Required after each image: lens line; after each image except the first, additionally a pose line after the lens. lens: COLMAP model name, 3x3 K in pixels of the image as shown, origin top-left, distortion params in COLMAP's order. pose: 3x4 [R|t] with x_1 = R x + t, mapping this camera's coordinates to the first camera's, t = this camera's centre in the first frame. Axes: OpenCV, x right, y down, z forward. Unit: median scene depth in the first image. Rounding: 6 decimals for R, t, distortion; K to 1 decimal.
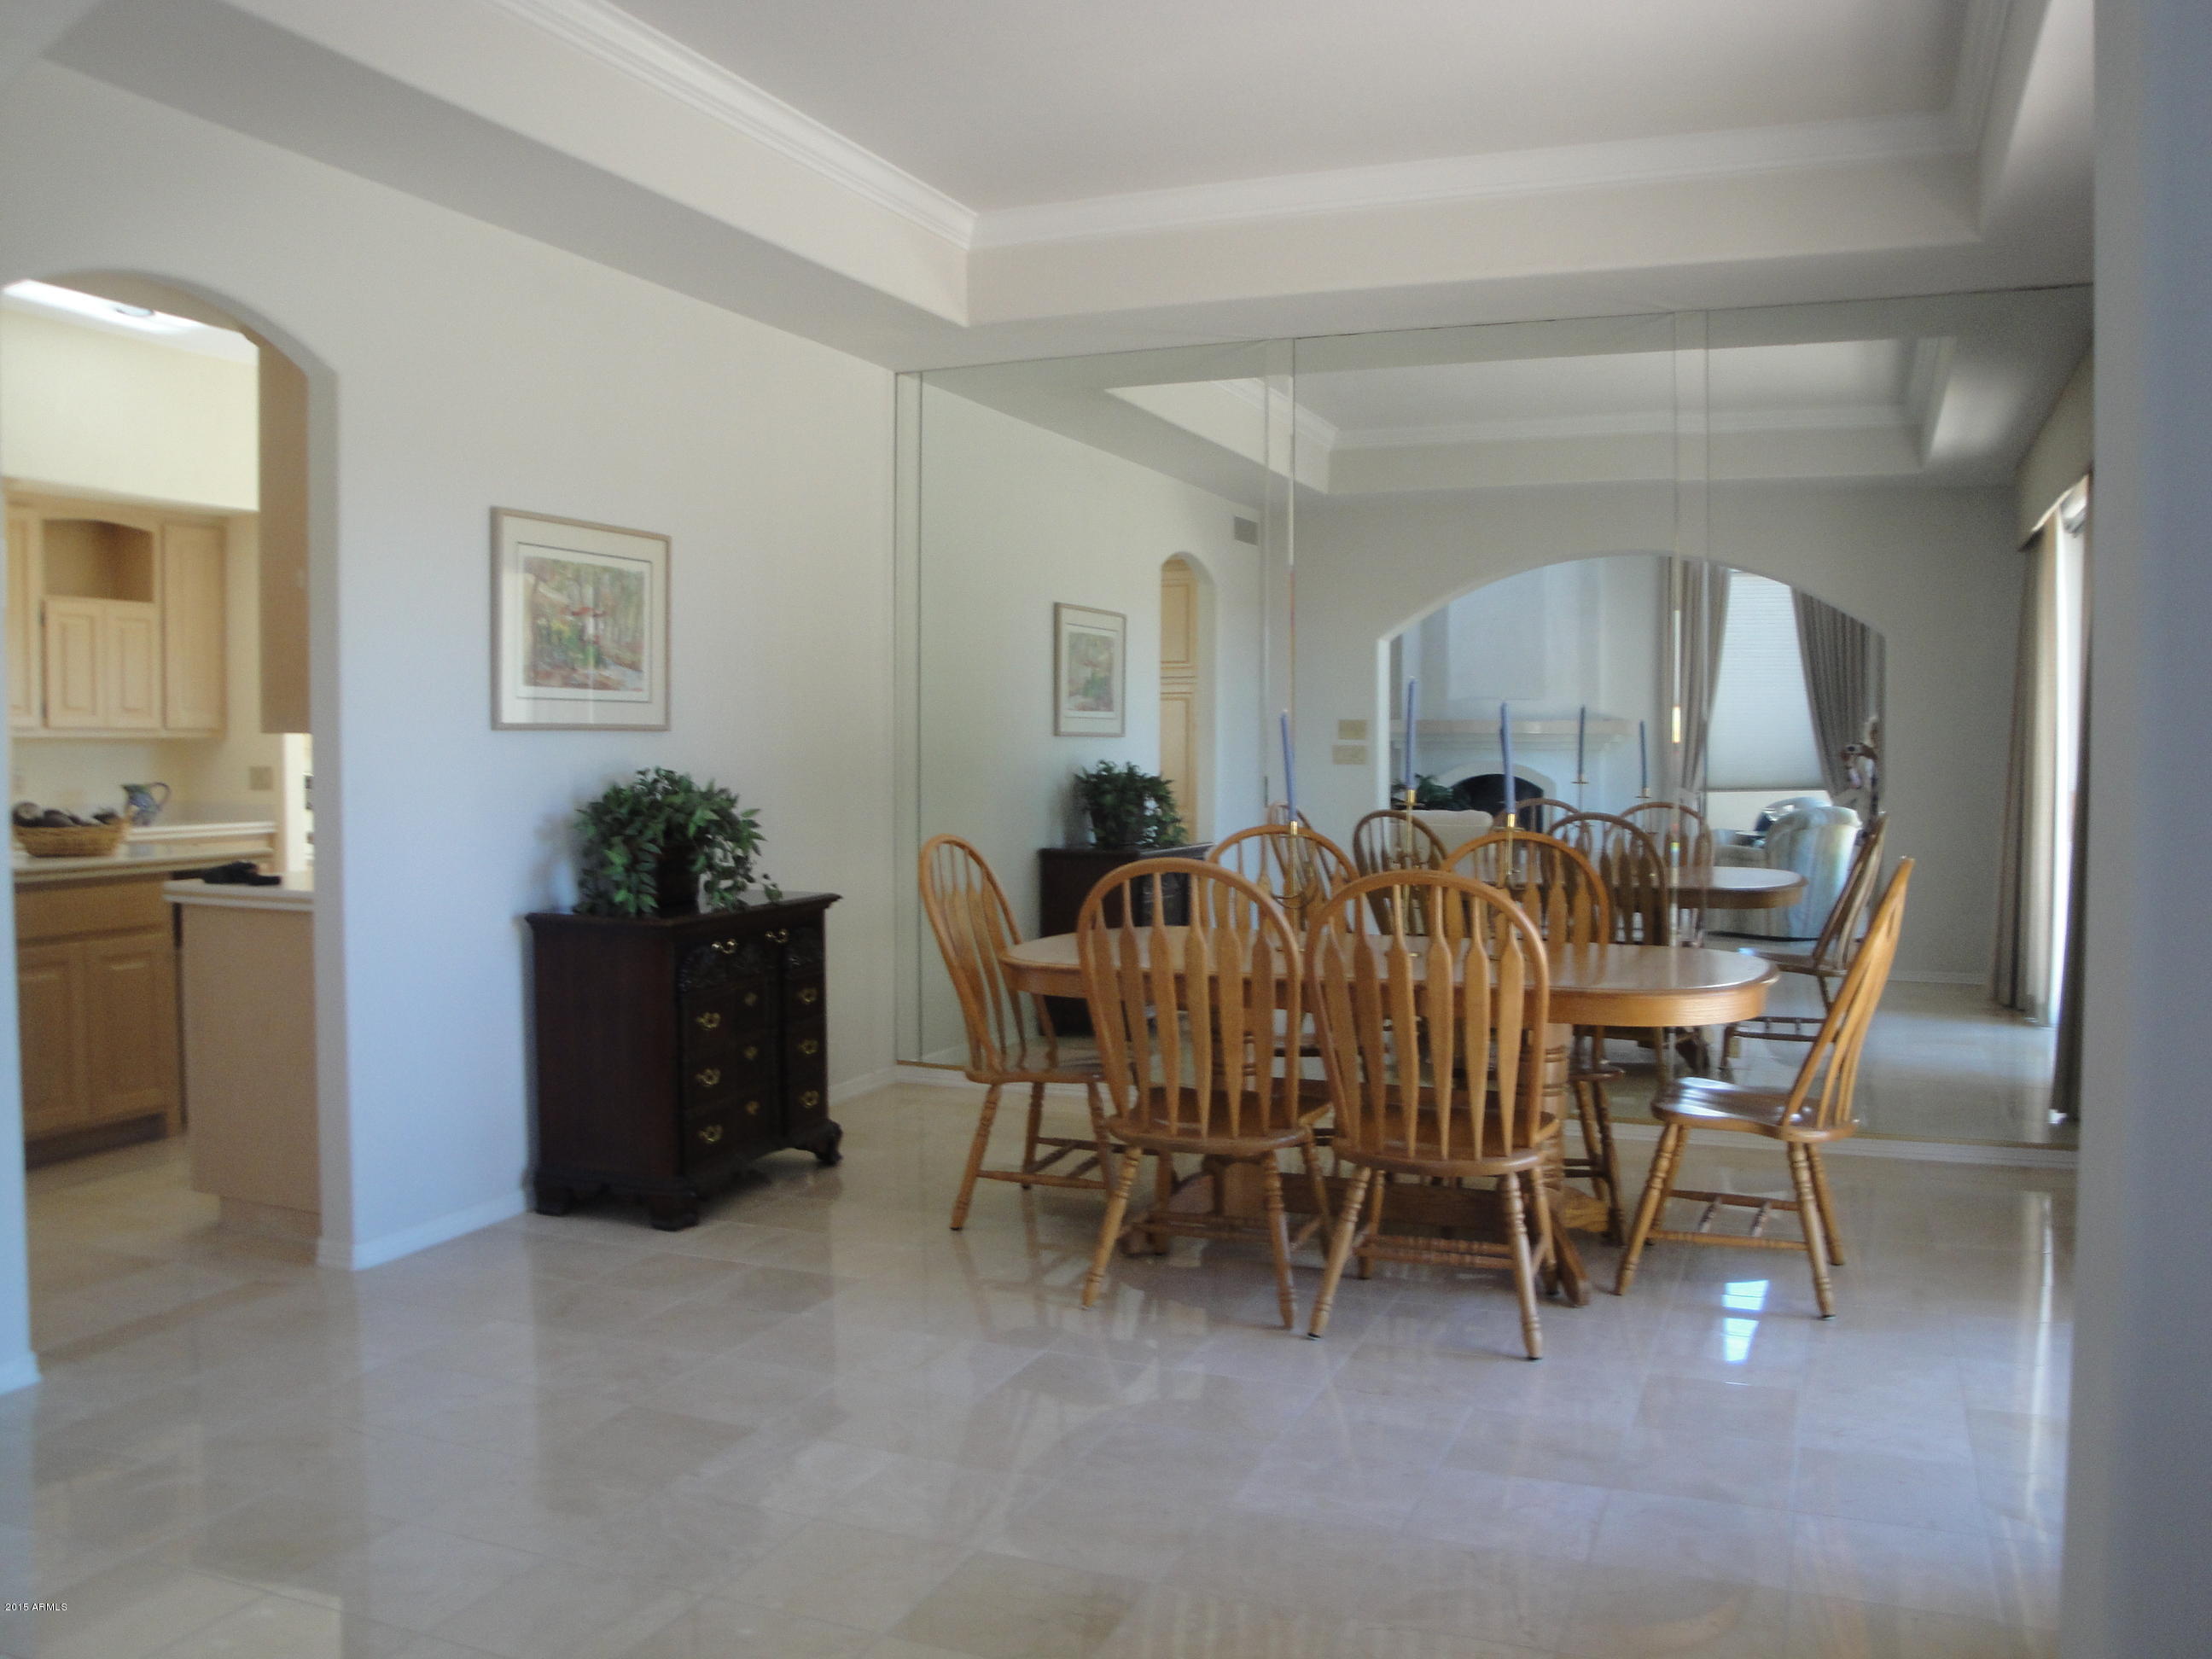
lens RADIAL K [[1796.3, 0, 1121.7], [0, 1796.3, 829.9], [0, 0, 1]] dist [-0.179718, 0.155523]
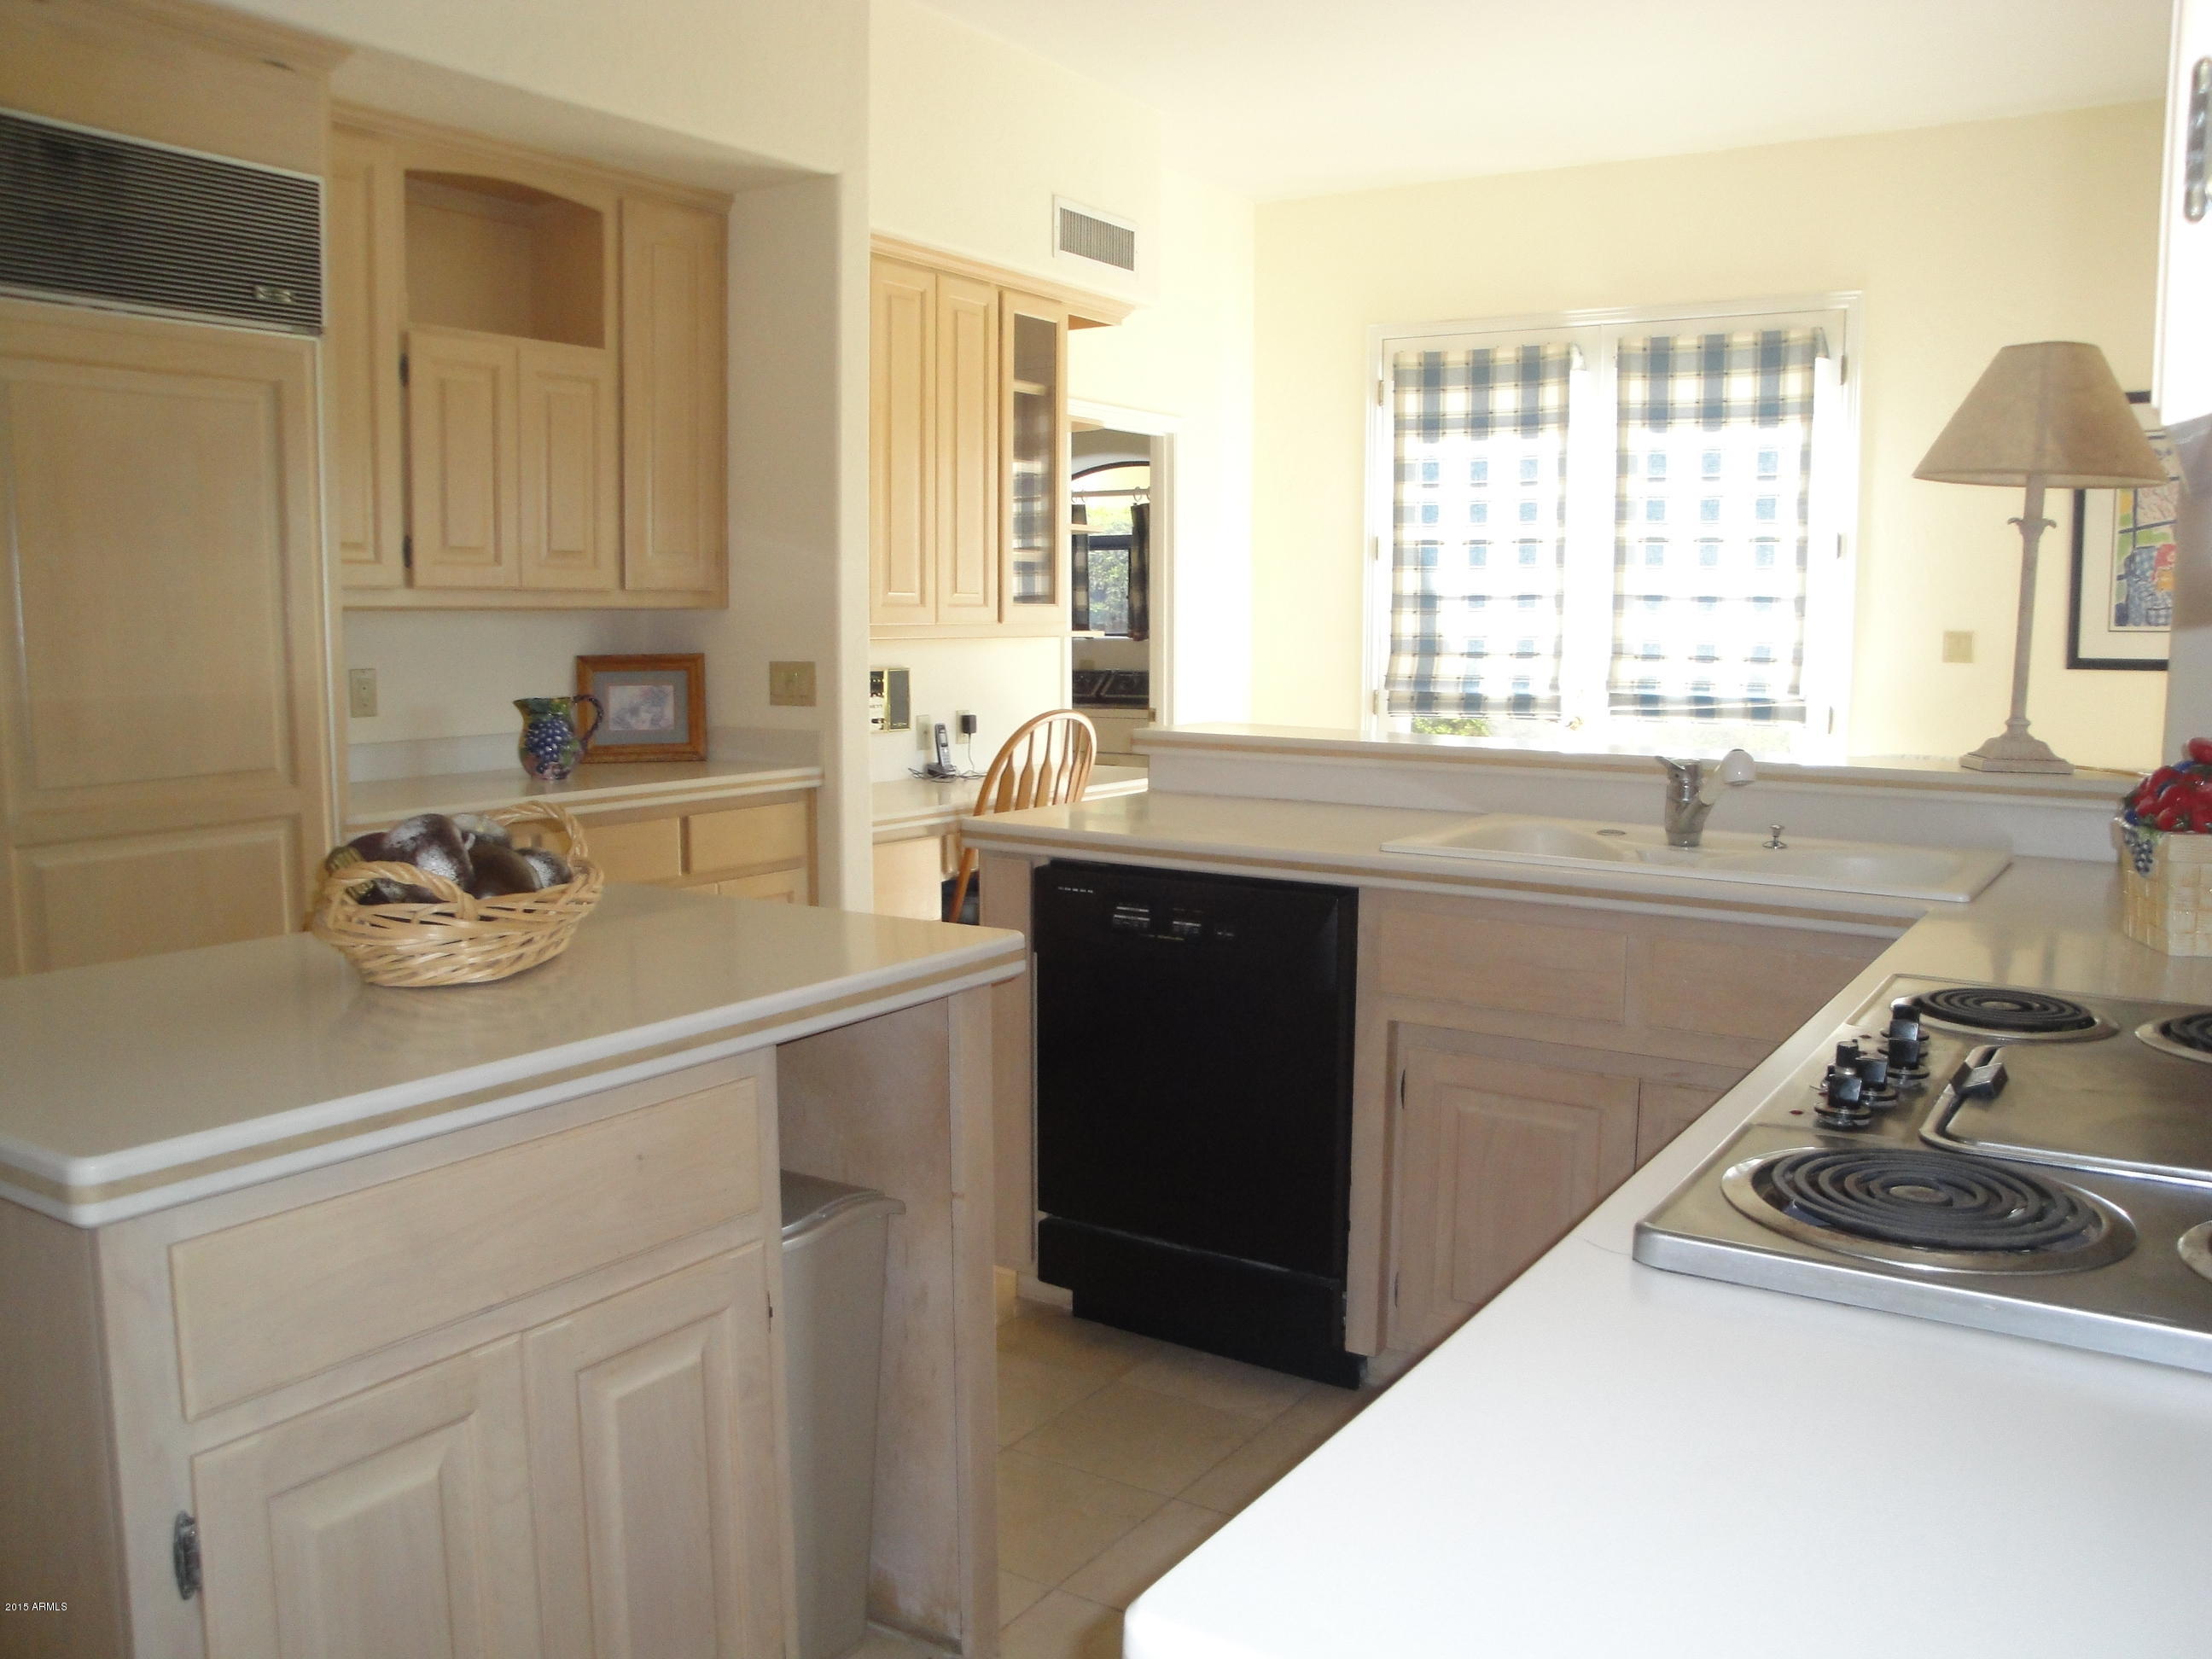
lens RADIAL K [[1796.3, 0, 1121.7], [0, 1796.3, 829.9], [0, 0, 1]] dist [-0.179718, 0.155523]
pose [[0.982672, 0.023476, -0.183861, -0.320090], [-0.010883, 0.997543, 0.069204, -0.026062], [0.185034, -0.066004, 0.980513, 0.519109]]
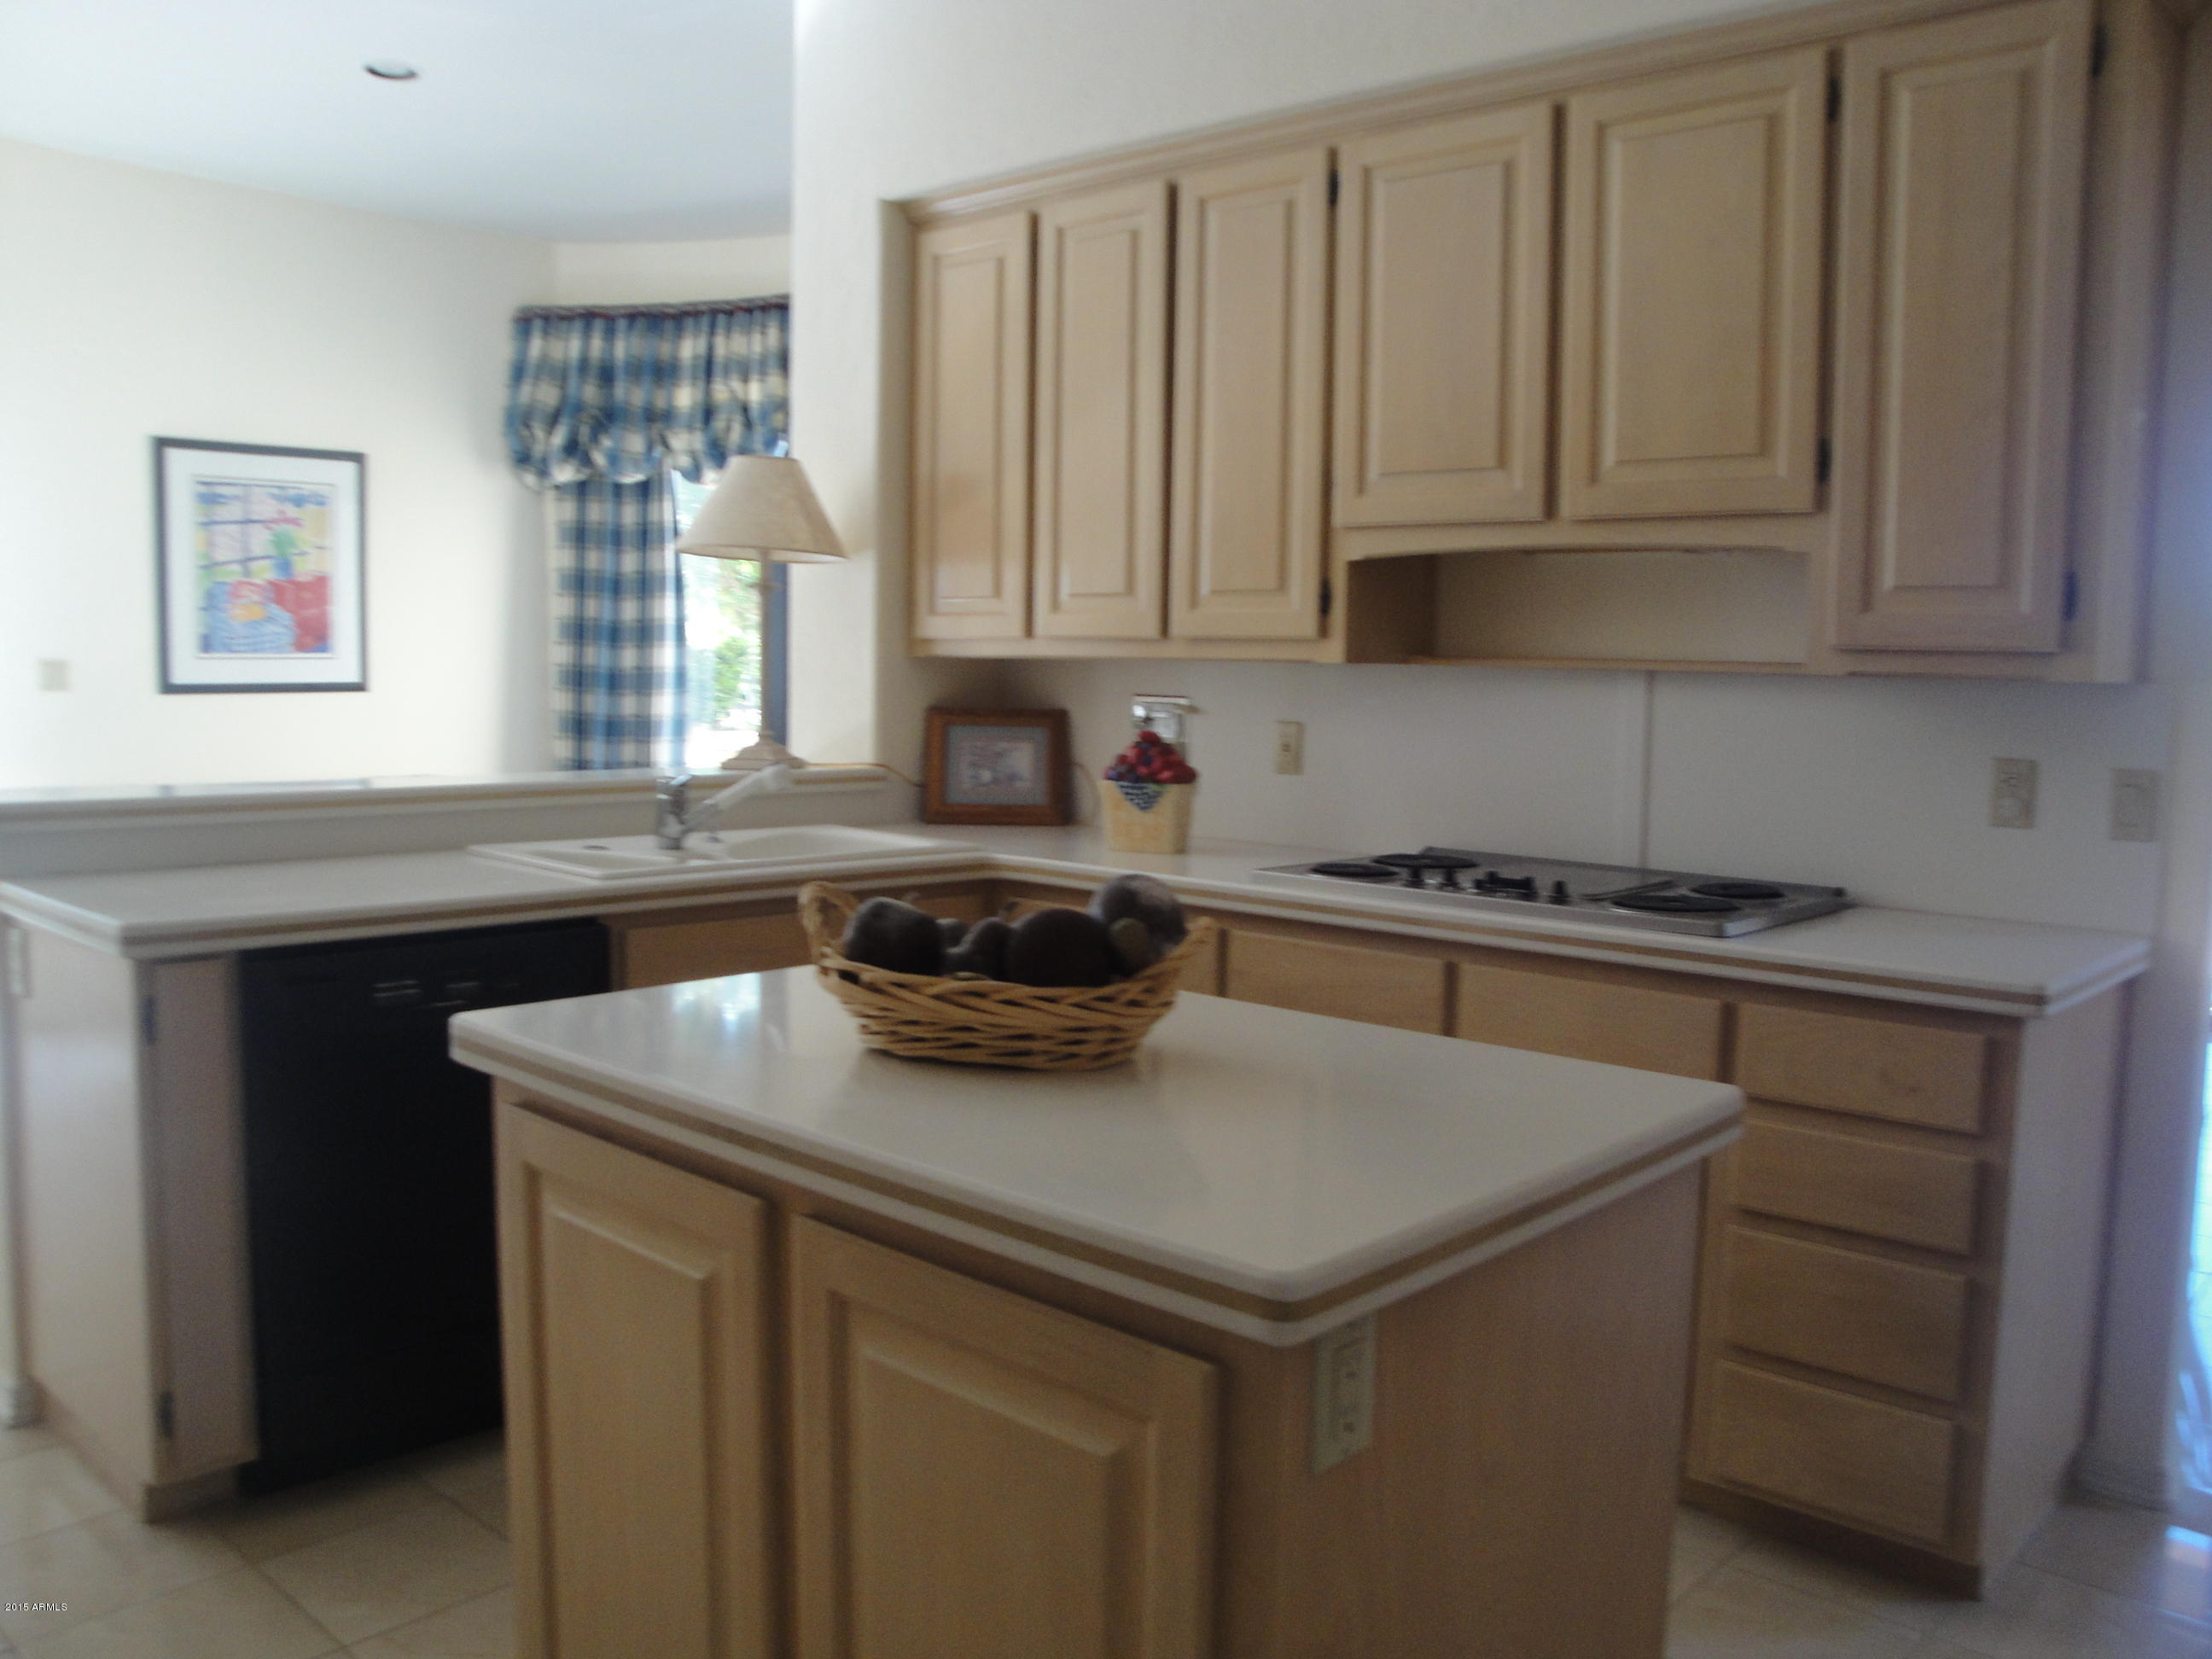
lens RADIAL K [[1792.0, 0, 1124.1], [0, 1792.0, 835.0], [0, 0, 1]] dist [-0.163354, 0.129721]
pose [[0.342235, -0.085400, 0.935726, -0.661204], [0.029280, 0.996347, 0.080224, -0.034727], [-0.939158, -0.000057, 0.343485, 0.647191]]
